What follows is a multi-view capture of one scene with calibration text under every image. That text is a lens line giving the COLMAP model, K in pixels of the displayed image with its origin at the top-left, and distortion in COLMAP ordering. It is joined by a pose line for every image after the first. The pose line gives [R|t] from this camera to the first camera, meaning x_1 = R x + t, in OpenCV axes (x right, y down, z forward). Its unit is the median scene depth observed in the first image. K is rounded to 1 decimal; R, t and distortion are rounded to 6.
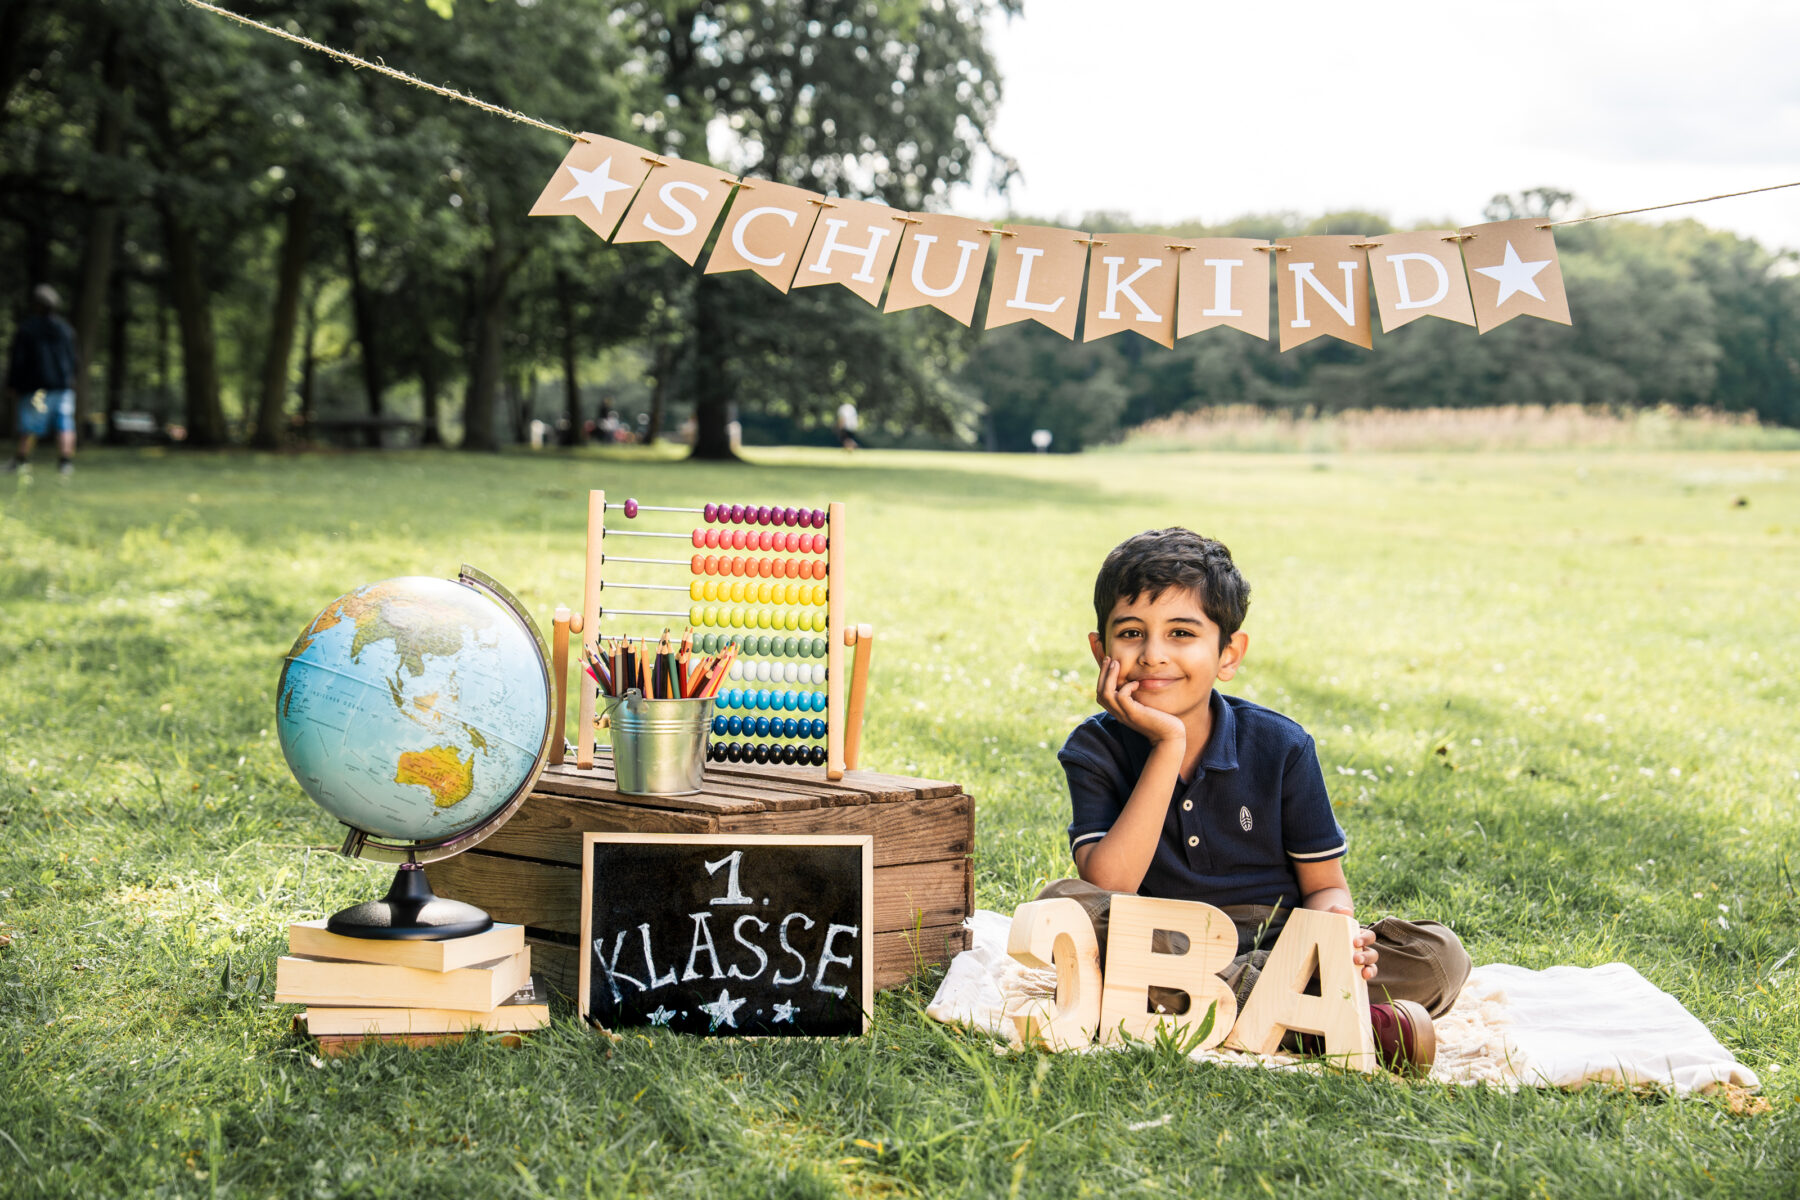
lens RADIAL K [[2675.7, 0, 902.6], [0, 2675.7, 606.7], [0, 0, 1]] dist [0.205523, 0.041802]
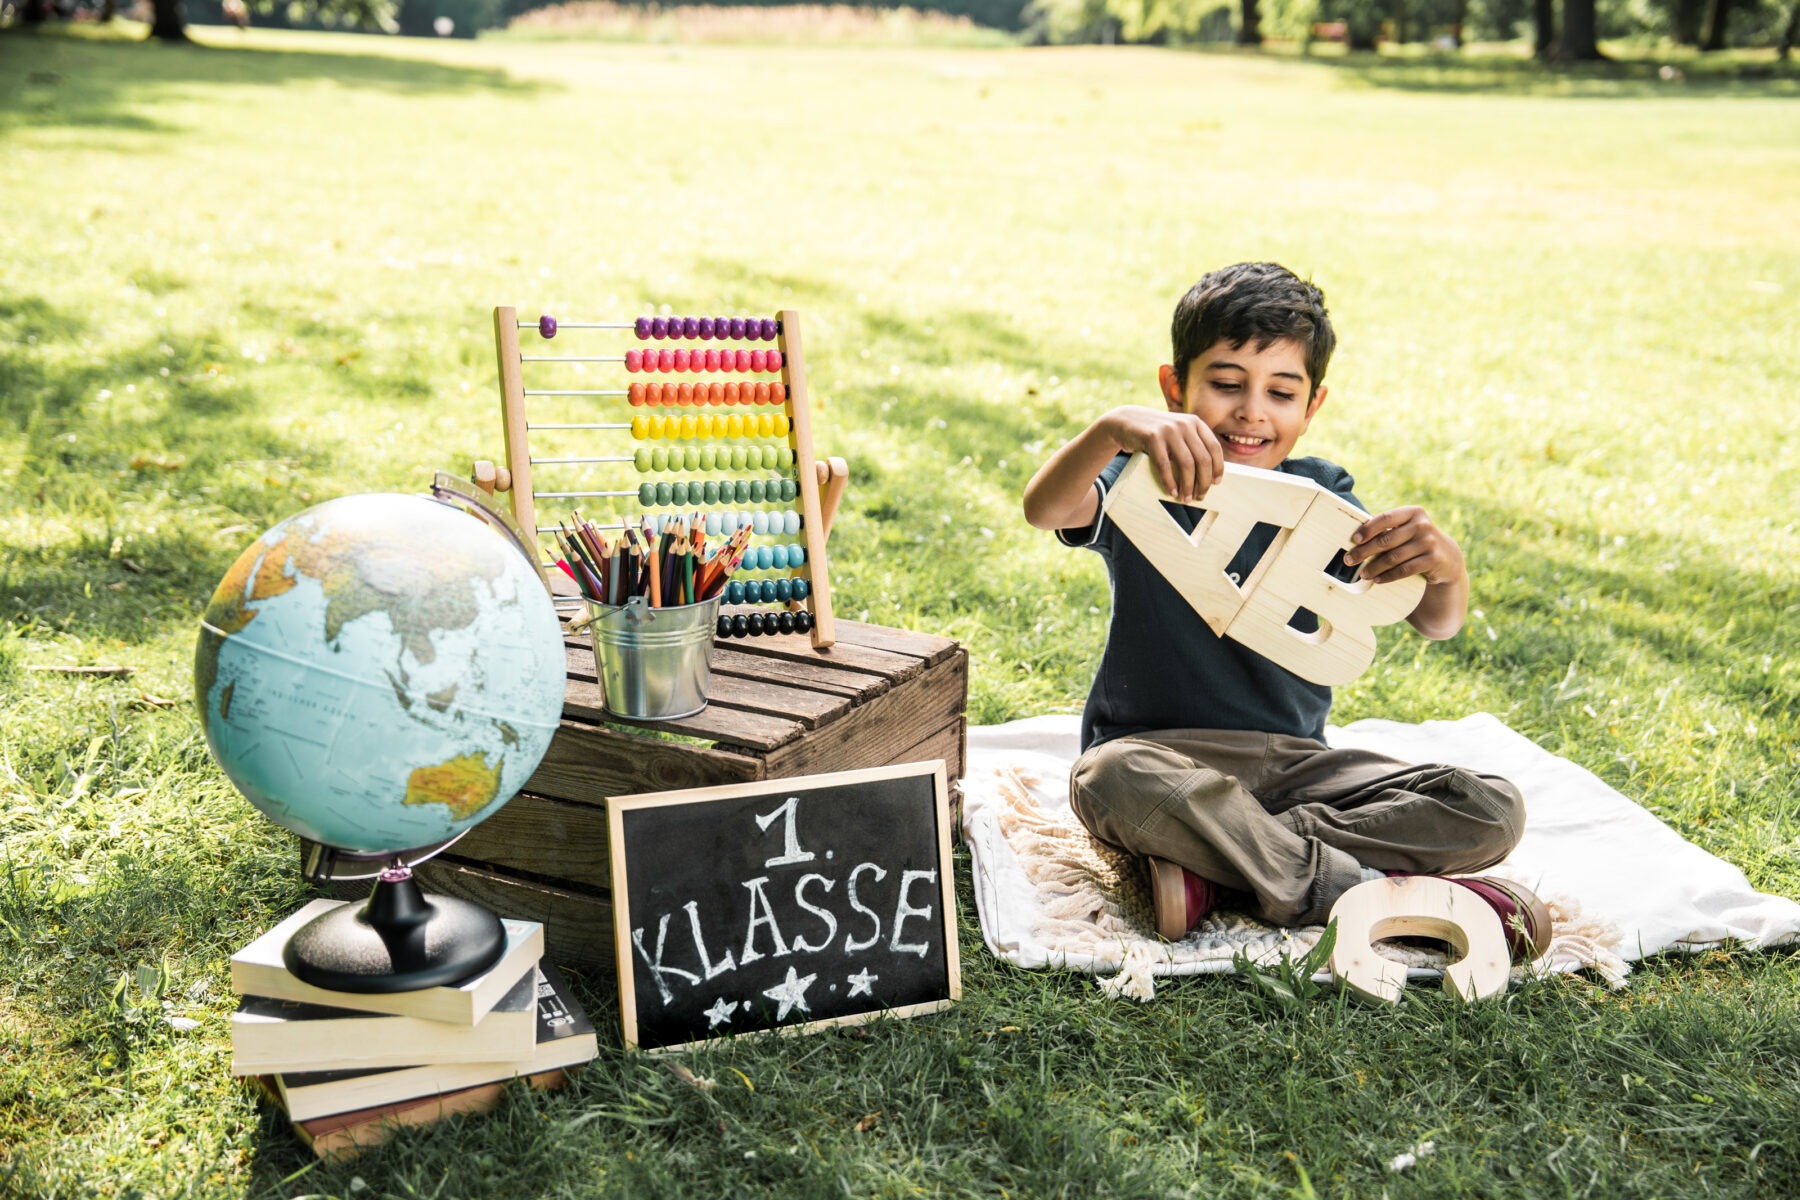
lens RADIAL K [[1964.3, 0, 939.1], [0, 1964.3, 598.7], [0, 0, 1]] dist [0.053546, 0.000361]
pose [[0.957903, -0.064462, 0.279762, -0.181974], [0.002208, 0.976092, 0.217348, -0.096908], [-0.287084, -0.207580, 0.935143, 0.445019]]
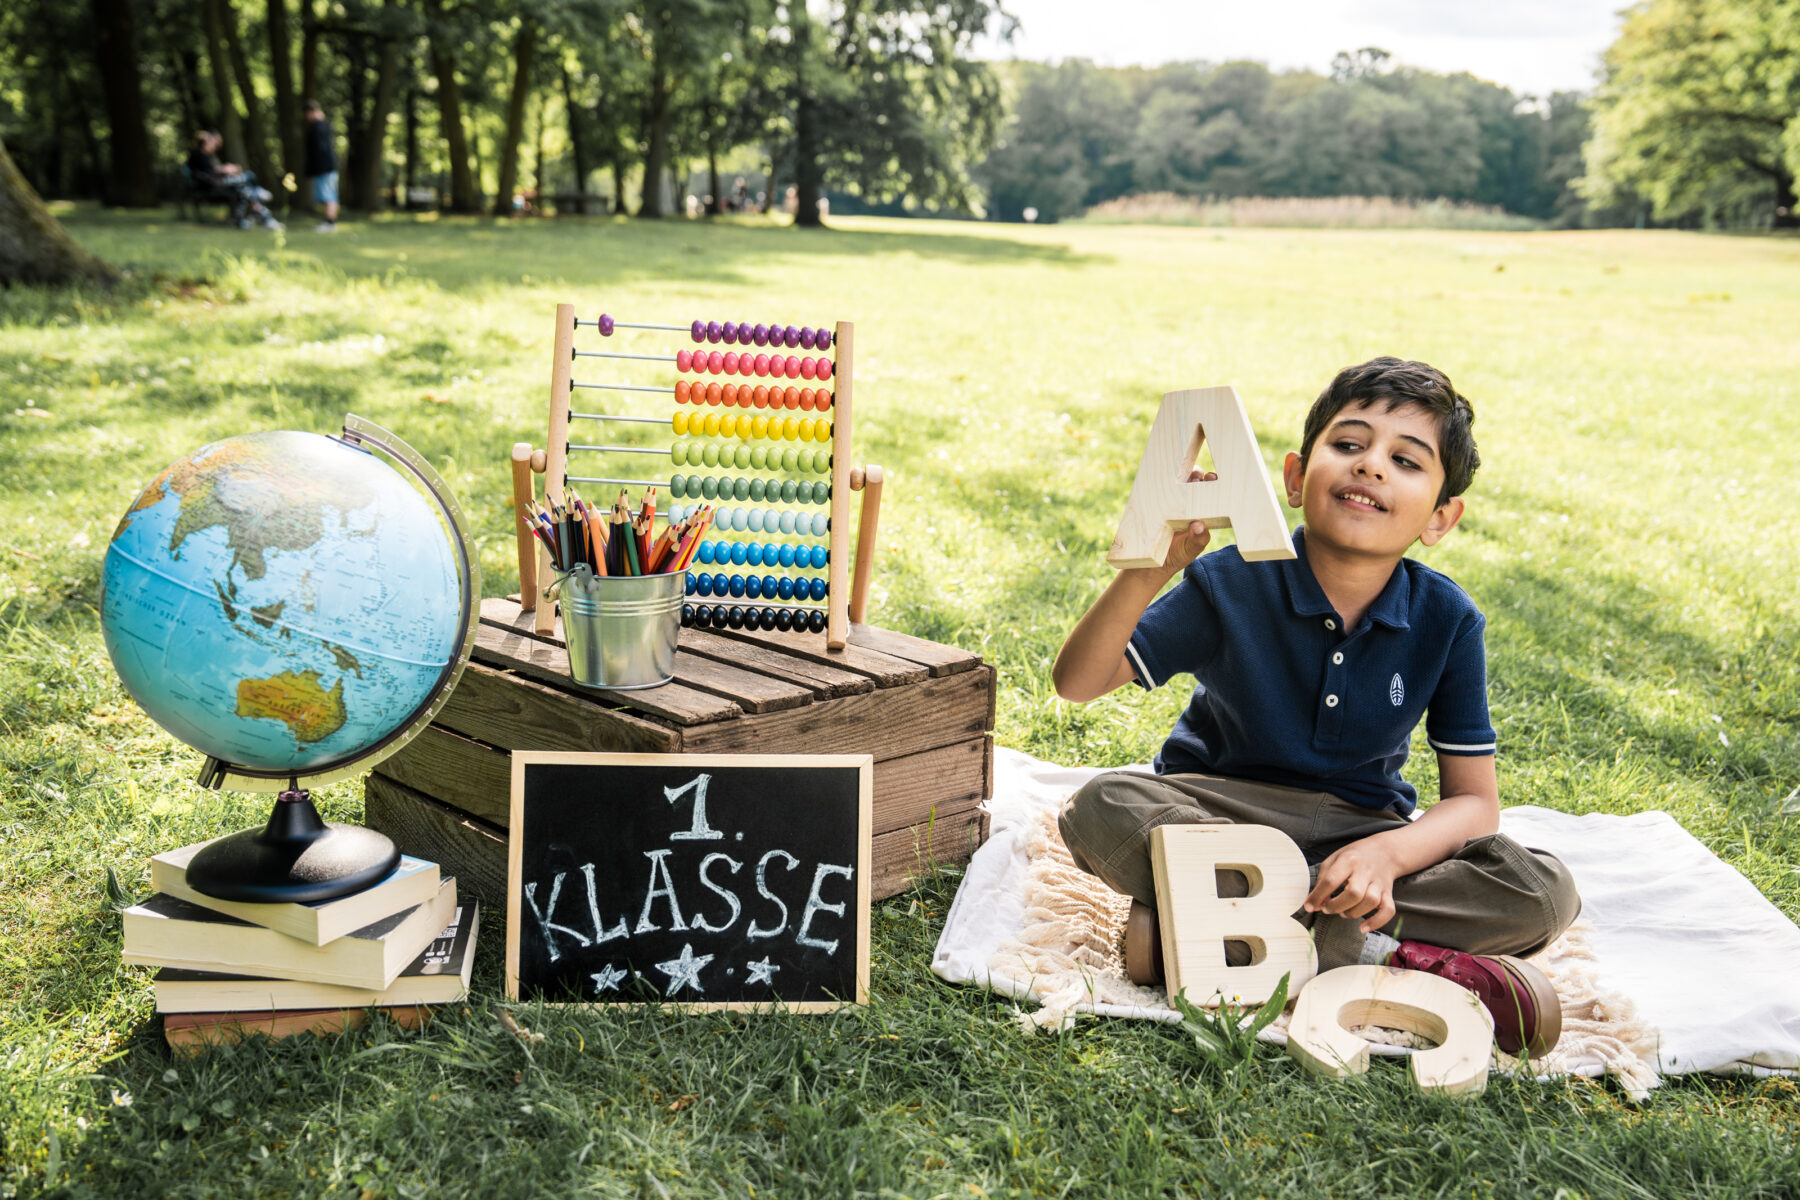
lens RADIAL K [[1747.7, 0, 899.5], [0, 1747.7, 605.2], [0, 0, 1]] dist [0.000639, 0.018789]
pose [[0.999658, 0.020026, -0.016839, 0.004794], [-0.017111, 0.987249, 0.158263, -0.043217], [0.019793, -0.157921, 0.987253, 0.491303]]
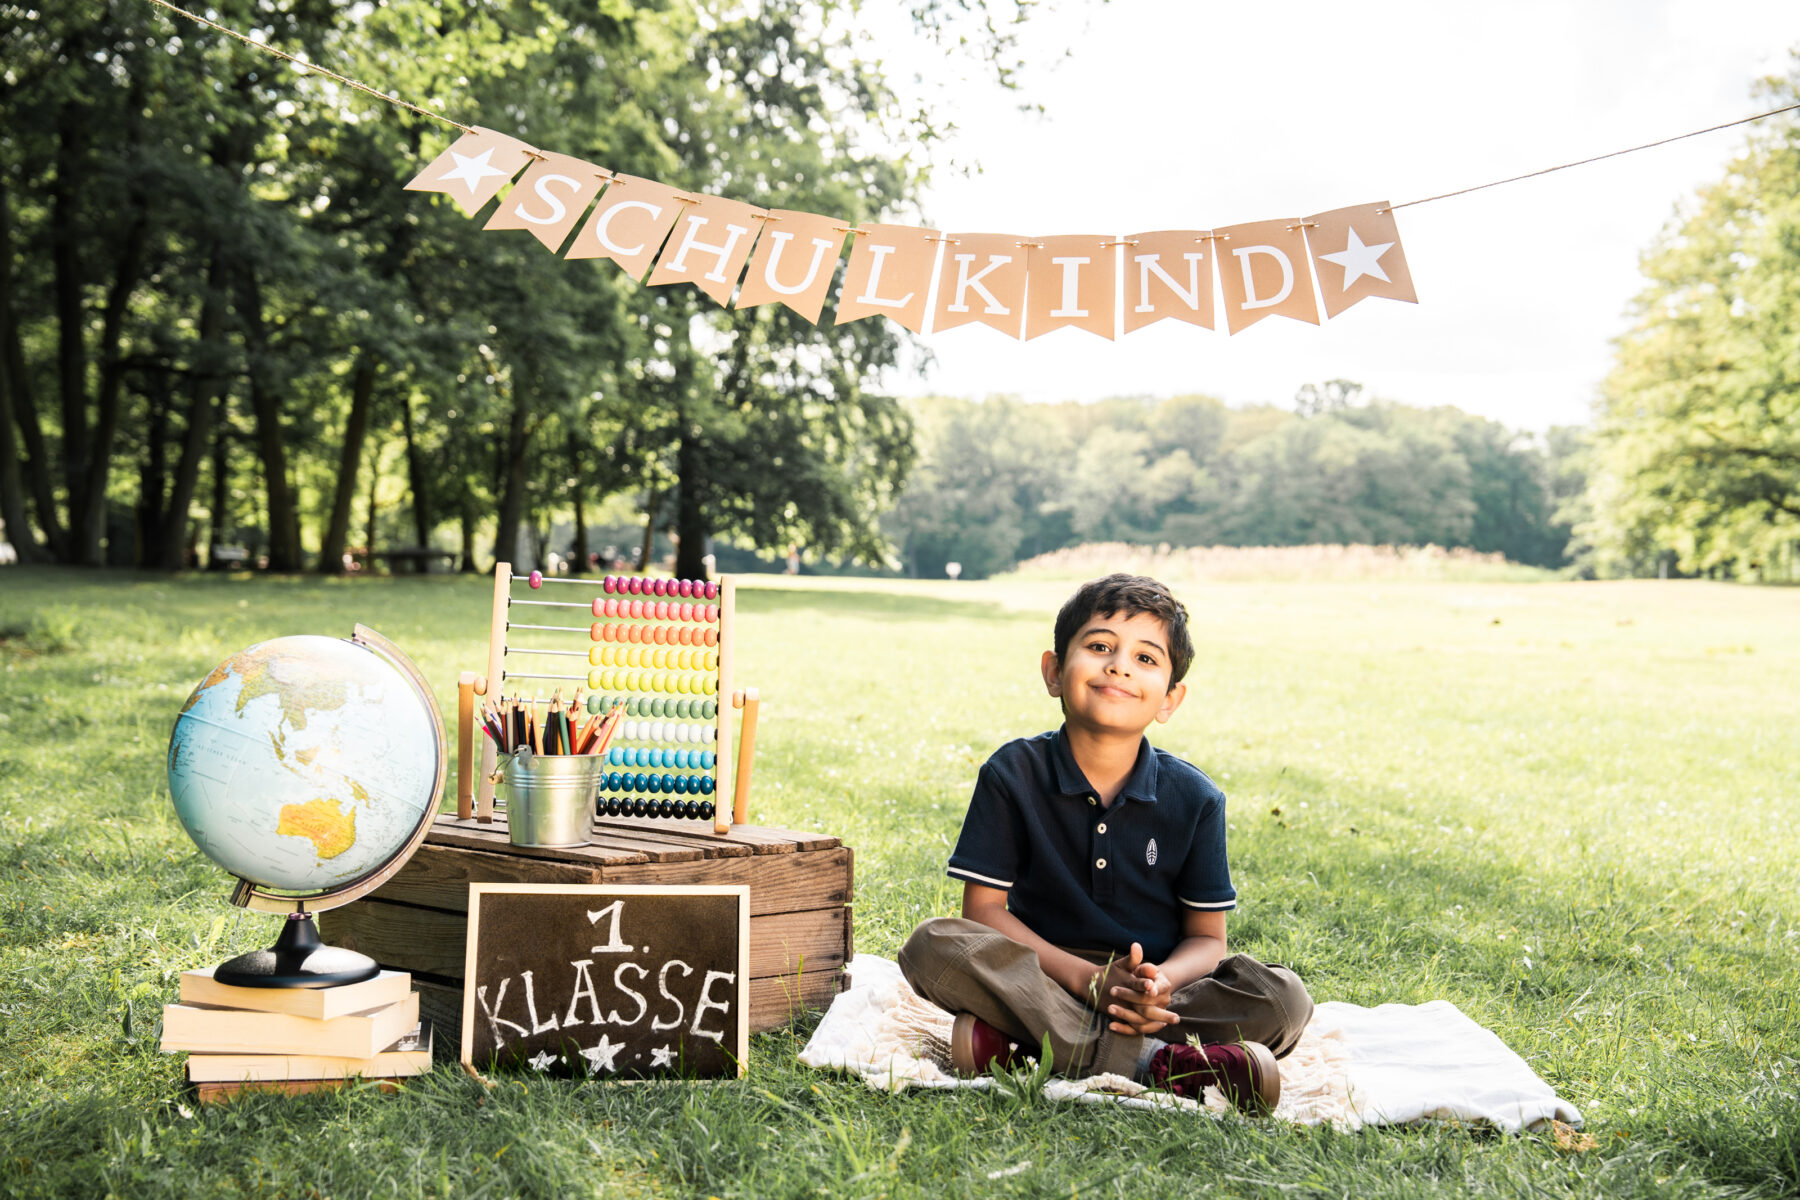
lens RADIAL K [[2115.7, 0, 900.2], [0, 2115.7, 602.2], [0, 0, 1]] dist [0.085320, 0.033785]
pose [[0.999644, 0.004018, 0.026395, 0.025417], [-0.002767, 0.998880, -0.047242, 0.013798], [-0.026555, 0.047152, 0.998535, 0.167455]]
